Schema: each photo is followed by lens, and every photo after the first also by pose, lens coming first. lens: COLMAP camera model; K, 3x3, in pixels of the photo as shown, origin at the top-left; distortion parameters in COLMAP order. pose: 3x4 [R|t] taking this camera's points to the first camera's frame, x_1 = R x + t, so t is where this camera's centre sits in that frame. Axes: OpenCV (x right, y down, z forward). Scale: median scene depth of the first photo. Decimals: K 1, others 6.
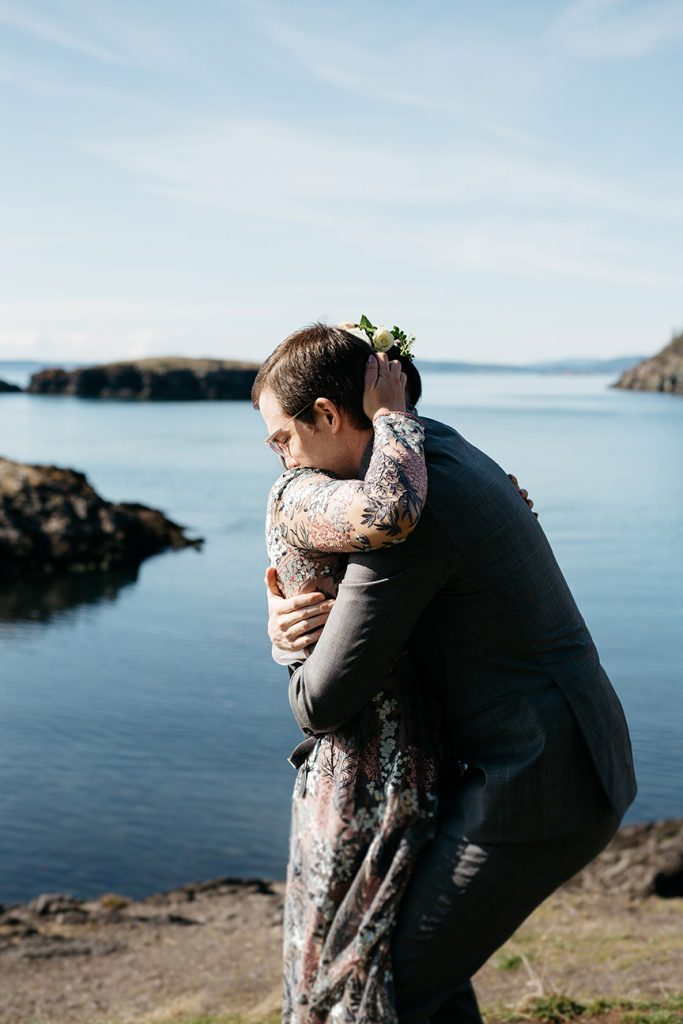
lens RADIAL K [[1492.6, 0, 340.9], [0, 1492.6, 511.1], [0, 0, 1]] dist [0.002323, 0.030499]
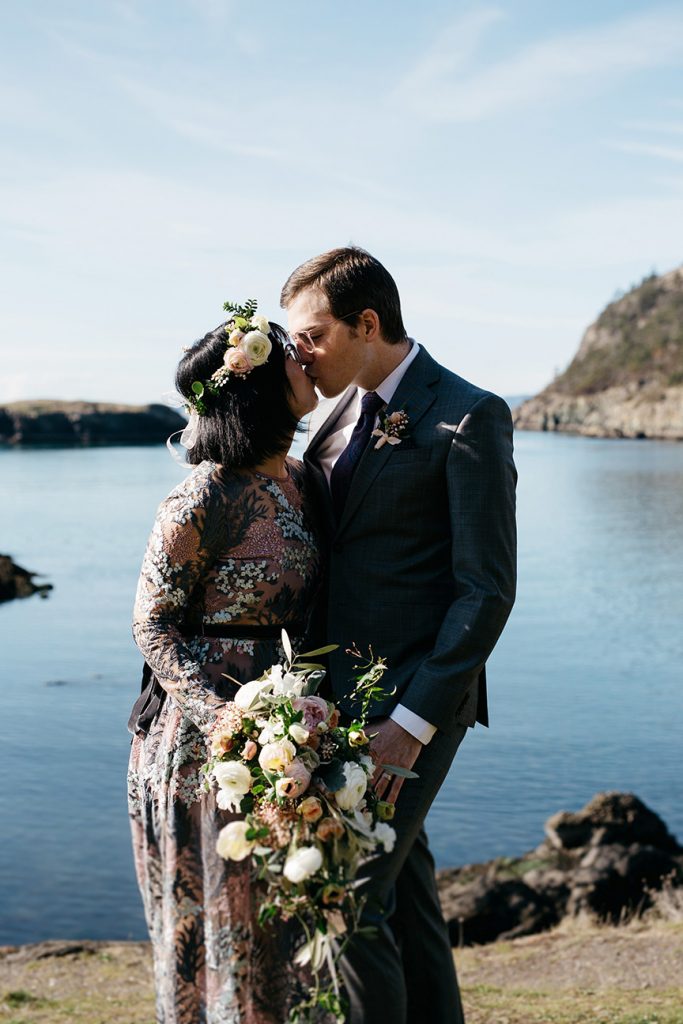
lens RADIAL K [[1521.9, 0, 340.4], [0, 1521.9, 514.5], [0, 0, 1]] dist [-0.001720, 0.027293]
pose [[0.997232, -0.015367, 0.072741, 0.028797], [0.017347, 0.999494, -0.026663, 0.003291], [-0.072295, 0.027851, 0.996994, 0.011120]]
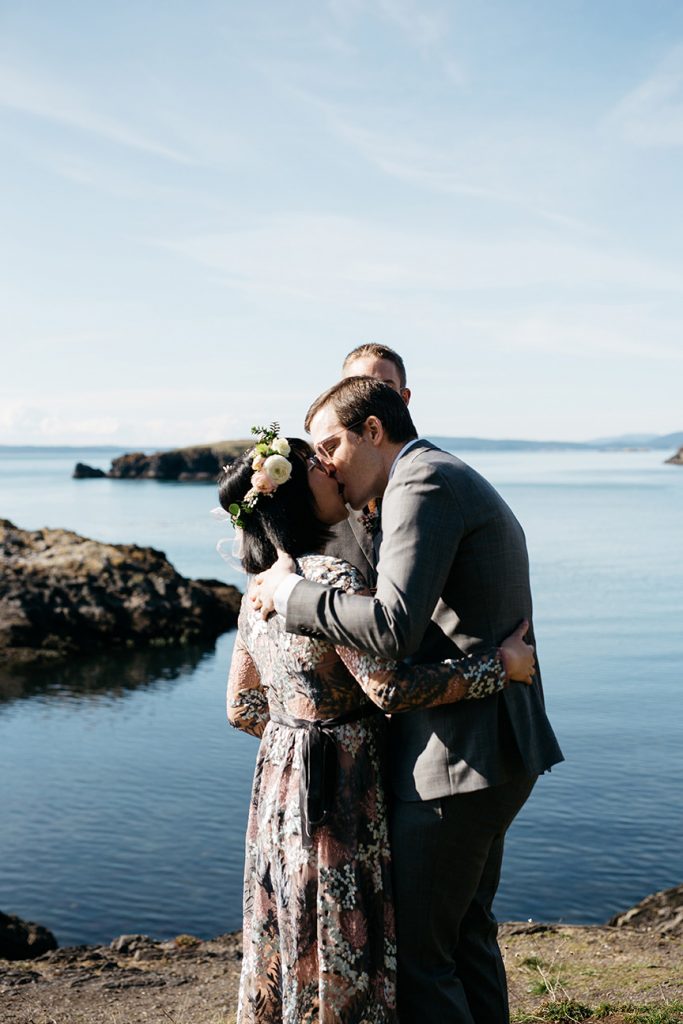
lens RADIAL K [[1433.5, 0, 339.2], [0, 1433.5, 513.6], [0, 0, 1]] dist [0.010197, 0.001272]
pose [[0.998682, -0.016879, -0.048469, 0.002411], [0.014424, 0.998617, -0.050566, 0.000612], [0.049256, 0.049800, 0.997544, -0.008908]]
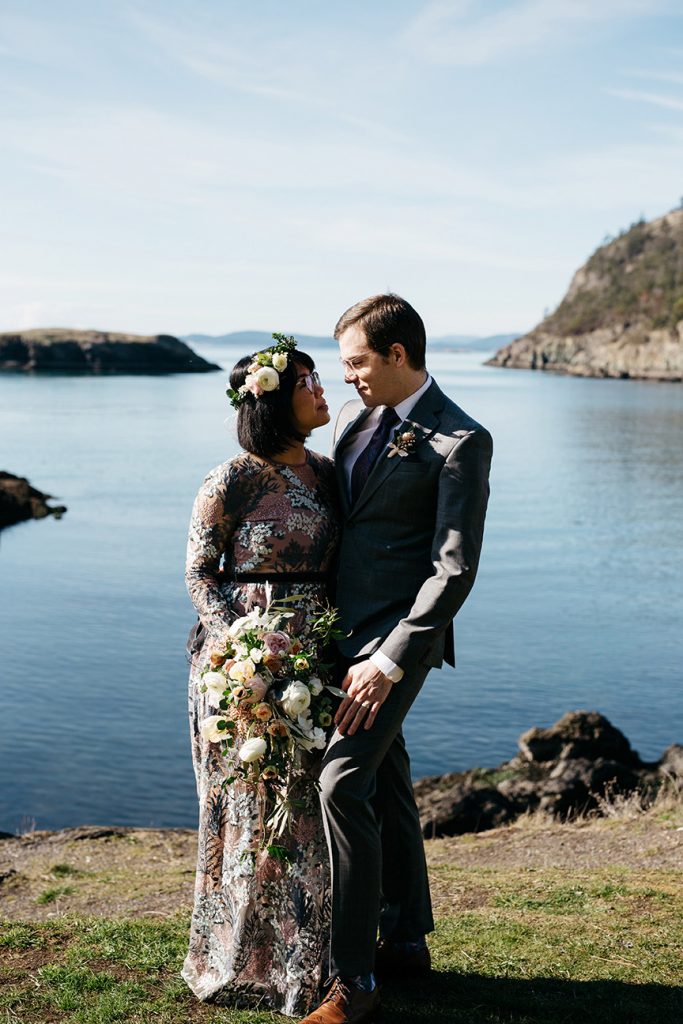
lens RADIAL K [[1446.2, 0, 341.4], [0, 1446.2, 509.6], [0, 0, 1]] dist [0.005553, 0.001704]
pose [[0.997131, 0.003043, 0.075629, 0.027580], [-0.004487, 0.999811, 0.018936, 0.001067], [-0.075557, -0.019221, 0.996956, -0.003203]]
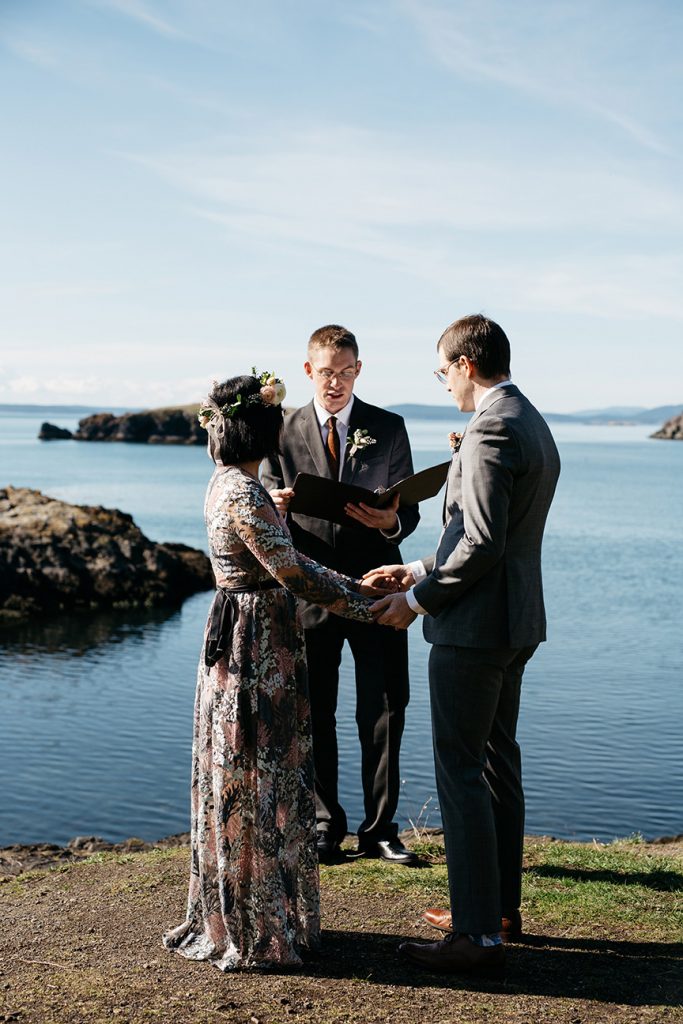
lens RADIAL K [[1485.8, 0, 341.6], [0, 1485.8, 511.4], [0, 0, 1]] dist [-0.003029, 0.027211]
pose [[0.999515, 0.007642, -0.030184, 0.008004], [-0.008579, 0.999481, -0.031040, 0.004123], [0.029932, 0.031284, 0.999062, -0.034264]]
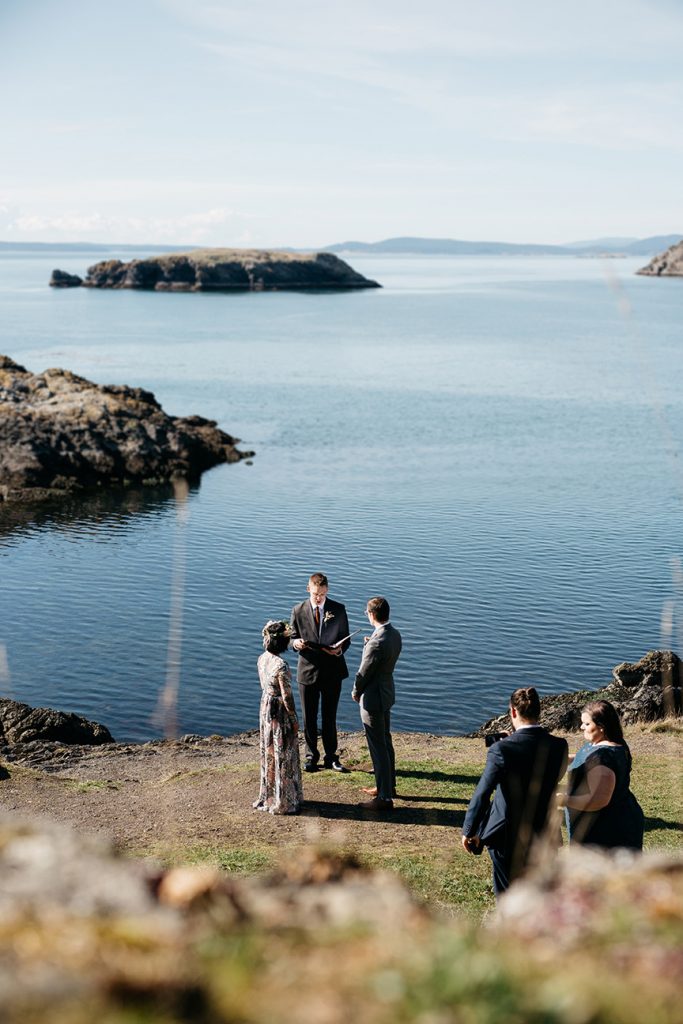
lens RADIAL K [[1446.2, 0, 341.4], [0, 1446.2, 509.6], [0, 0, 1]] dist [0.005553, 0.001704]
pose [[0.999525, 0.000257, -0.030818, 0.017603], [0.002432, 0.996191, 0.087167, -0.045212], [0.030723, -0.087200, 0.995717, -0.189399]]
